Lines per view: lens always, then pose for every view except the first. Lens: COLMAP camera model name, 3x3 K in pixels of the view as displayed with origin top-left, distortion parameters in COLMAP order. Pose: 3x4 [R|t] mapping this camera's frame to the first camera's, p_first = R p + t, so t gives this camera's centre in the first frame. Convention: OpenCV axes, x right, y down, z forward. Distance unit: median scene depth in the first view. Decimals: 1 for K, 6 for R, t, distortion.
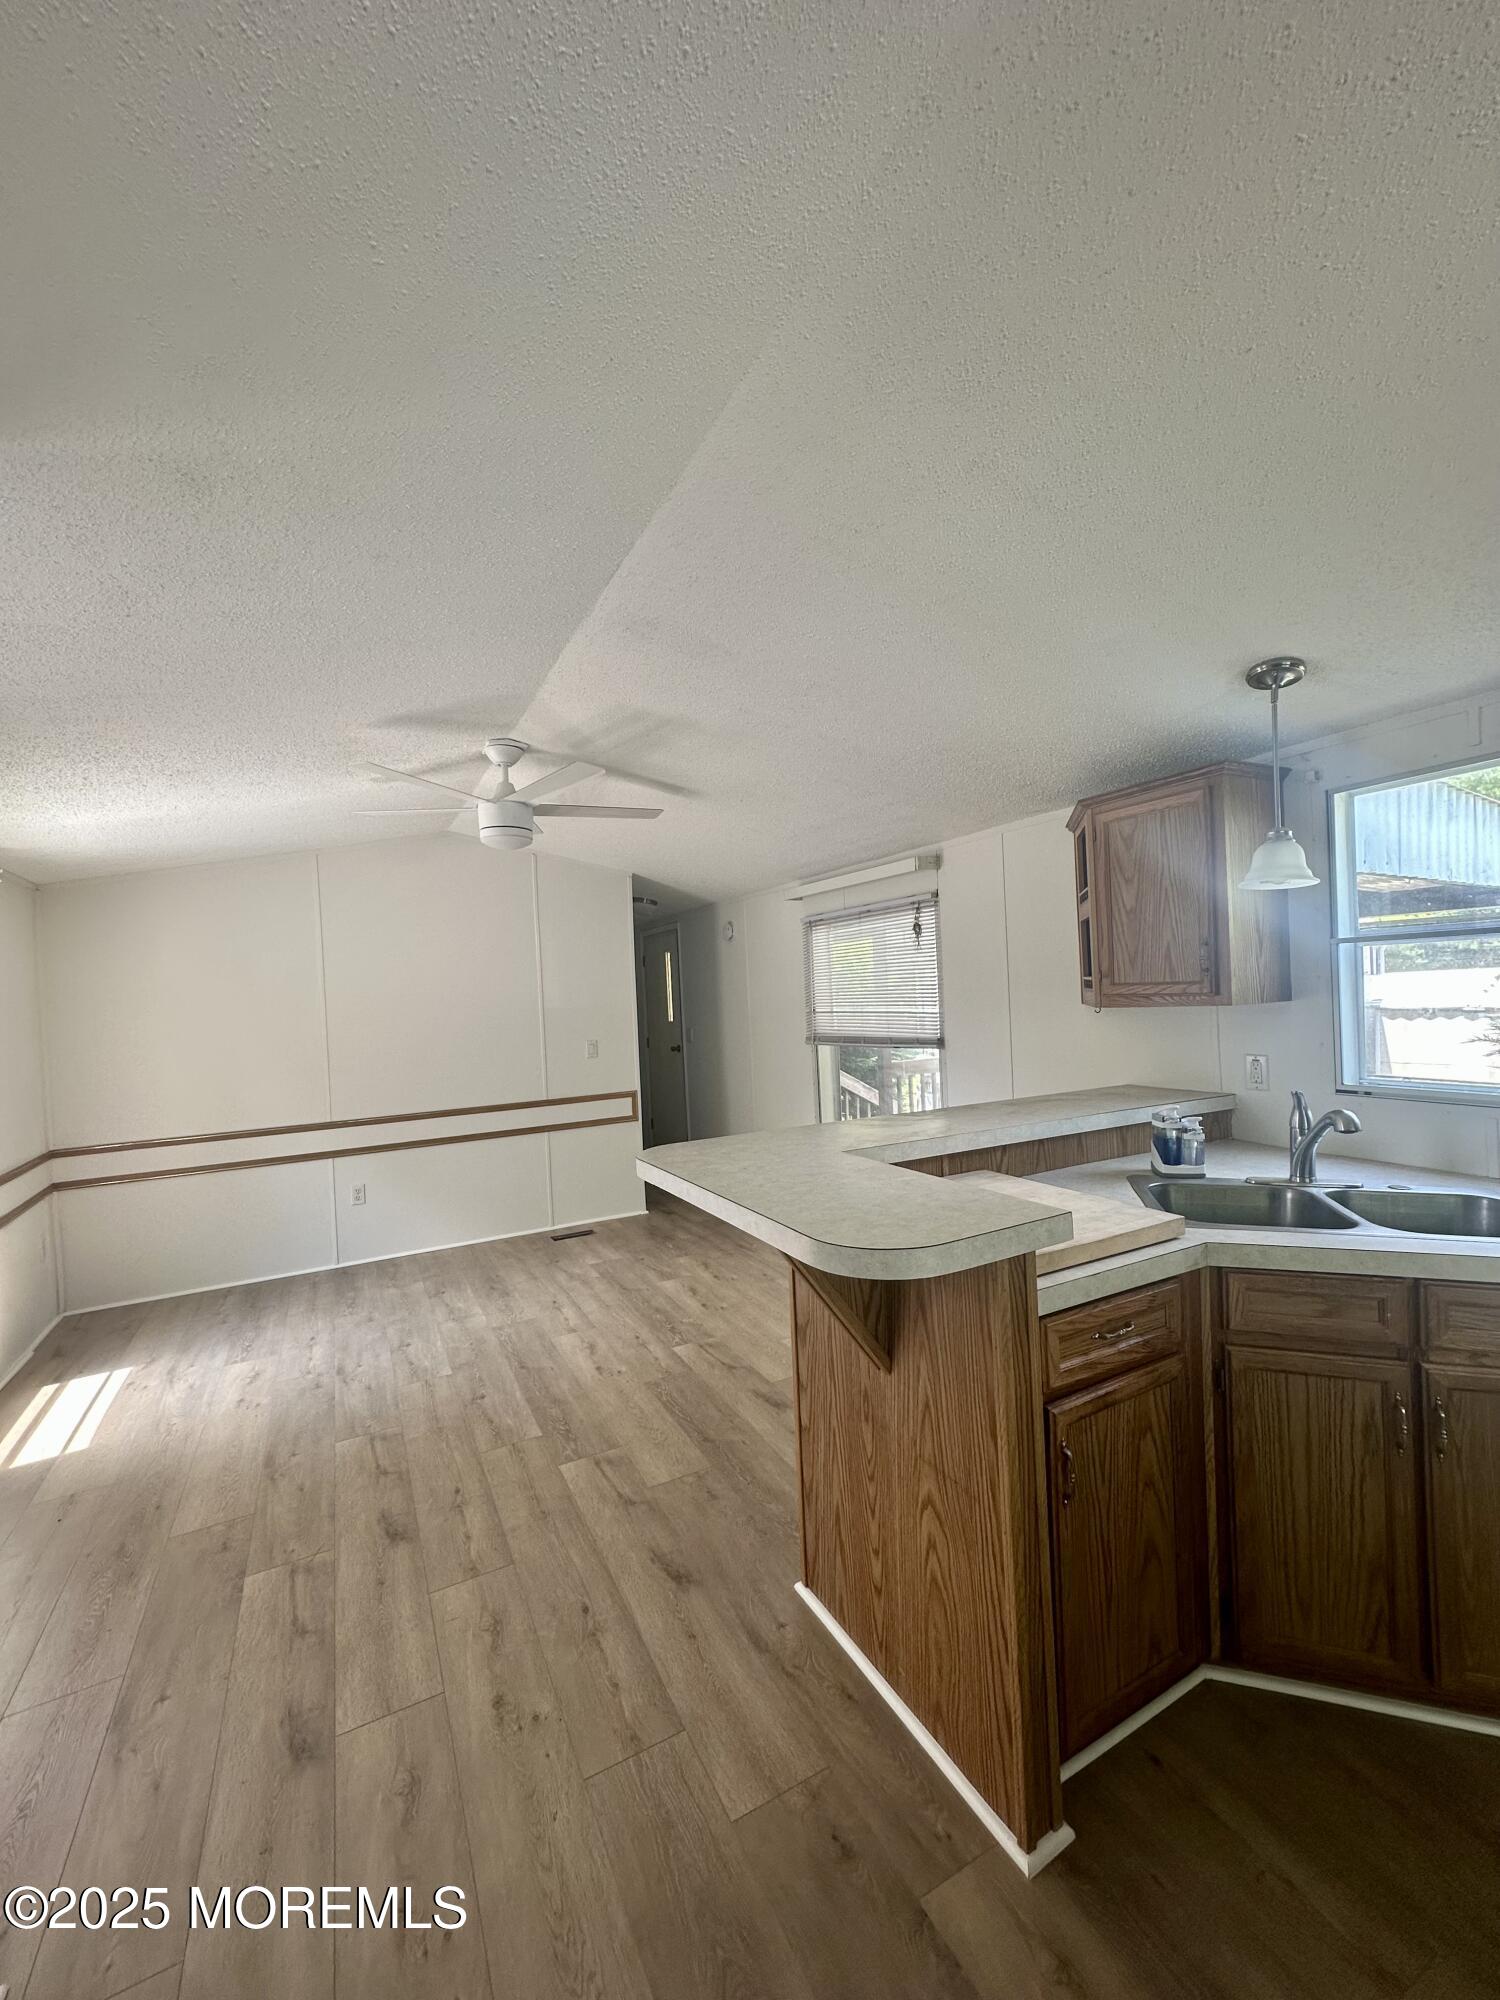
lens RADIAL K [[799.5, 0, 748.1], [0, 799.5, 1000.3], [0, 0, 1]] dist [-0.005005, 0.000316]
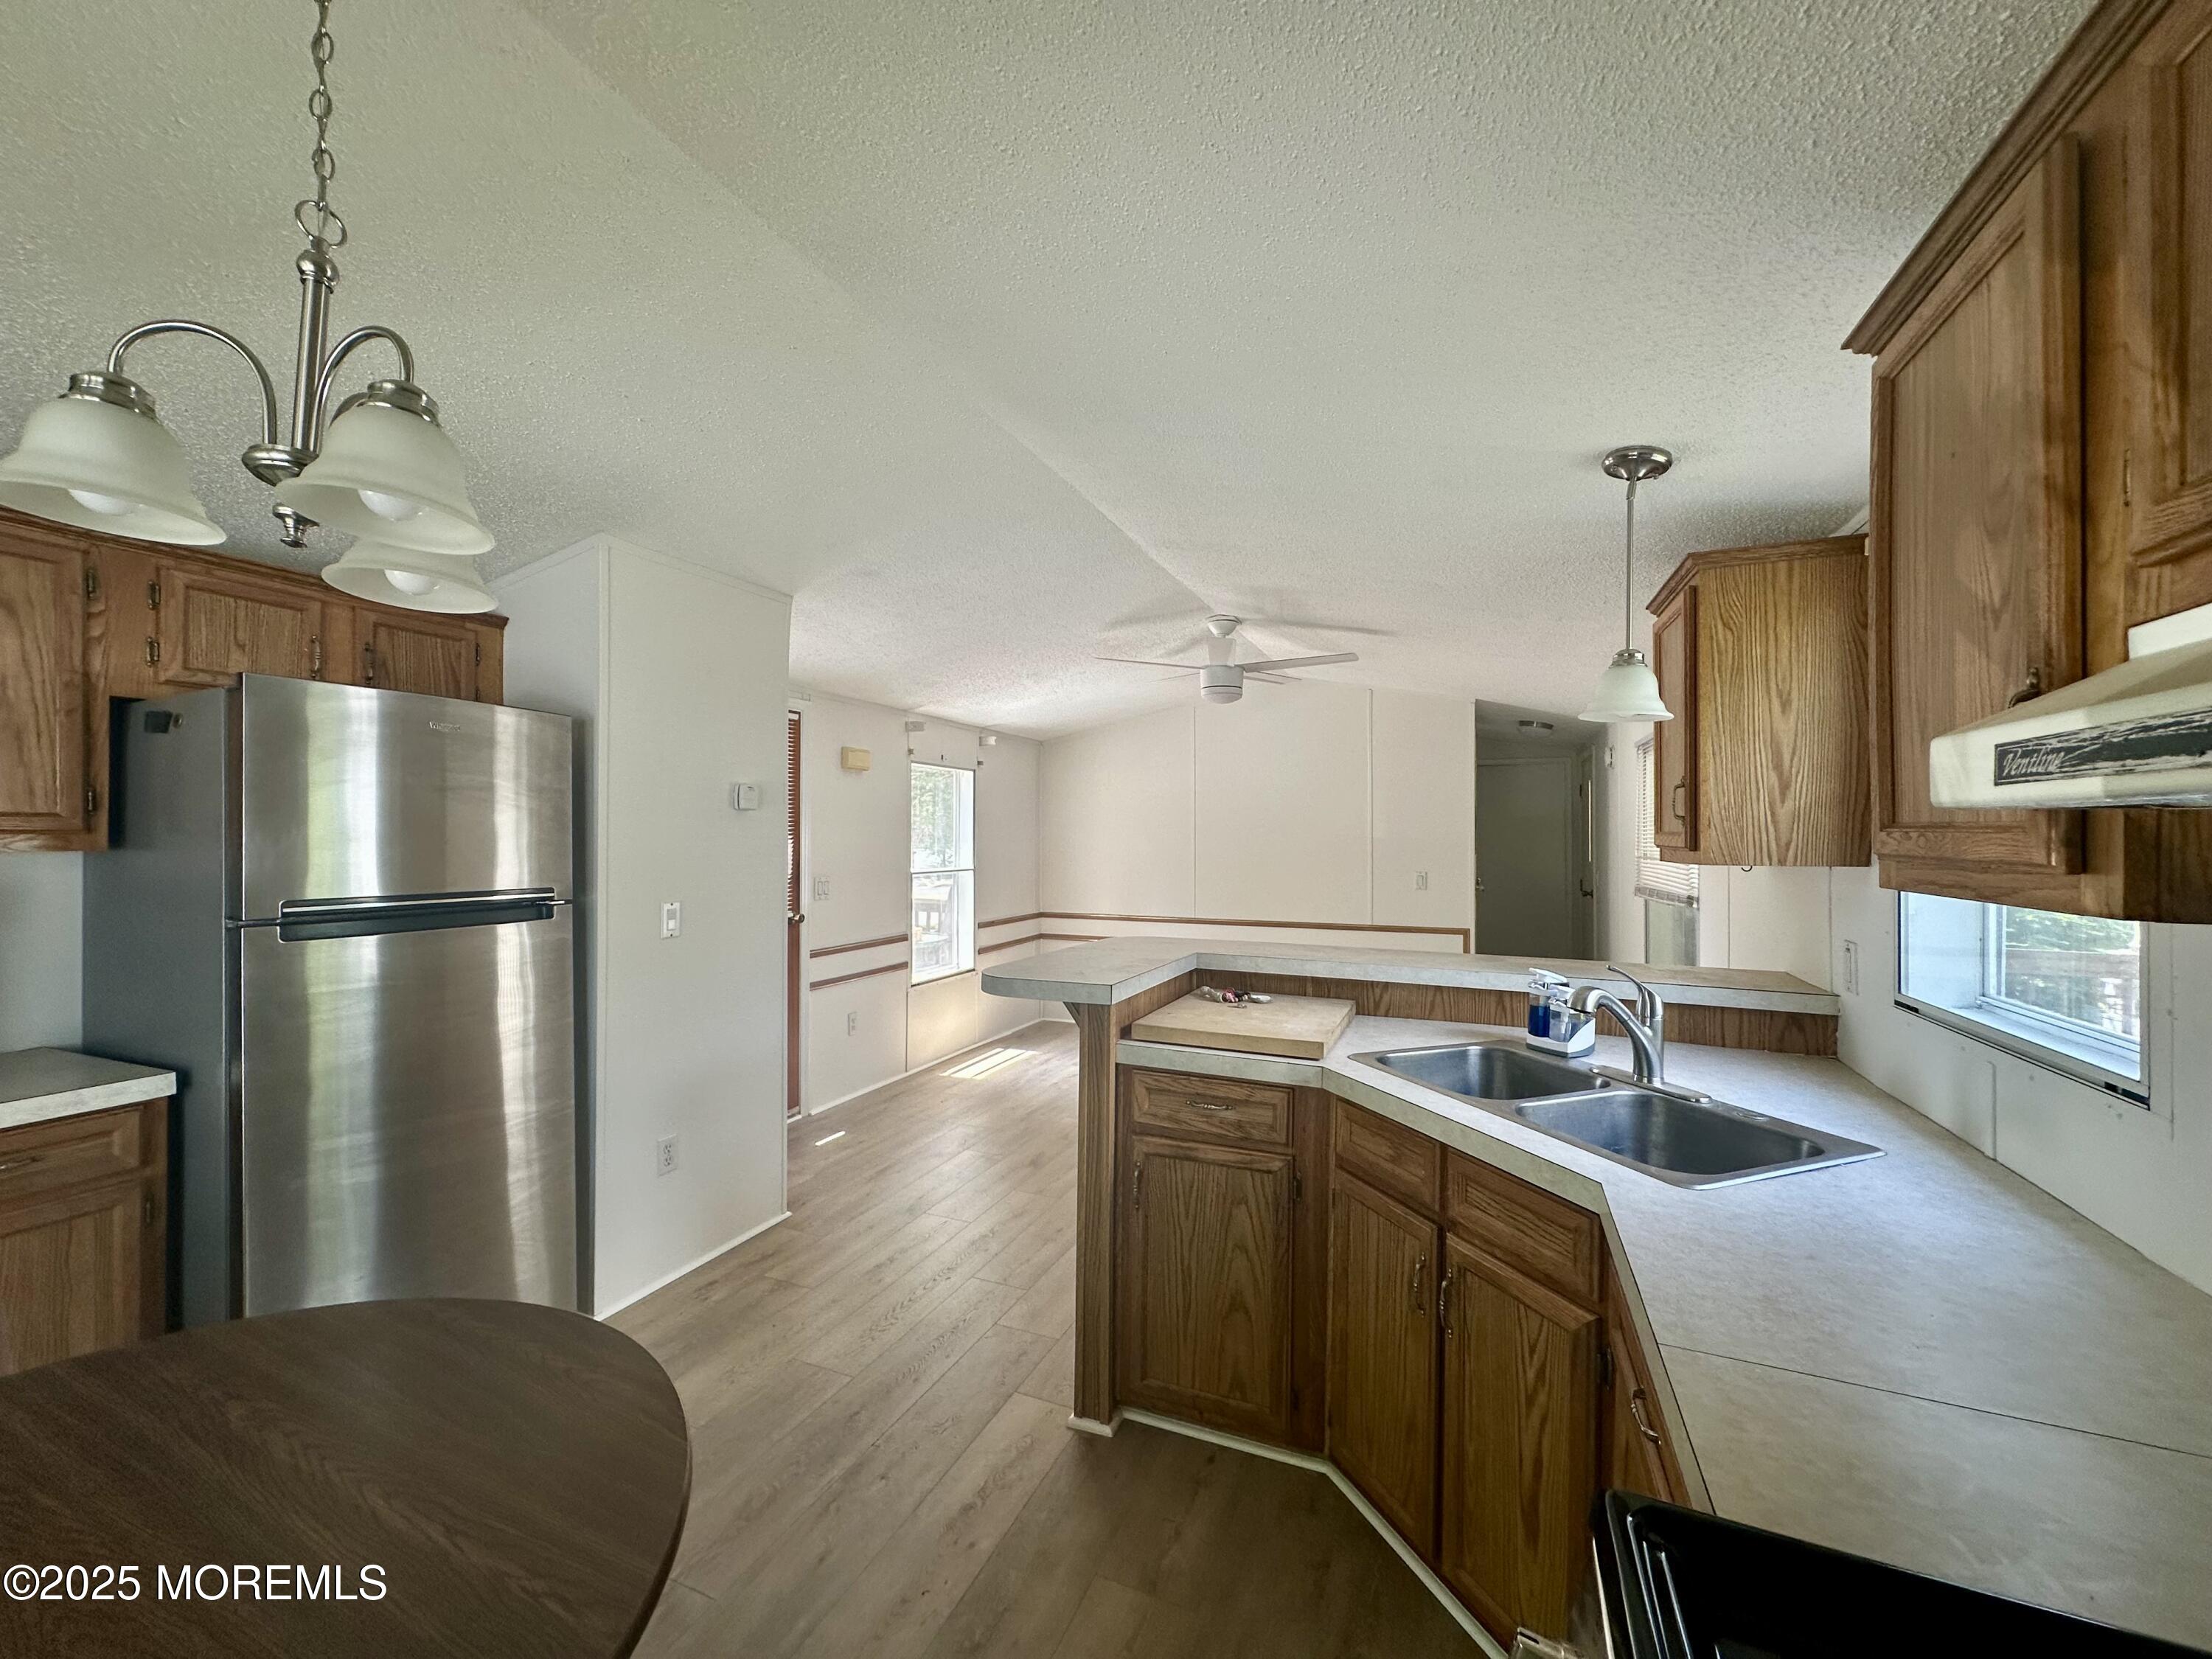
lens RADIAL K [[884.3, 0, 1099.6], [0, 884.3, 827.2], [0, 0, 1]] dist [-0.005005, 0.000316]
pose [[0.631781, 0.039478, -0.774141, 1.069037], [-0.037952, 0.999080, 0.019976, -0.030954], [0.774217, 0.016760, 0.632698, -0.007797]]
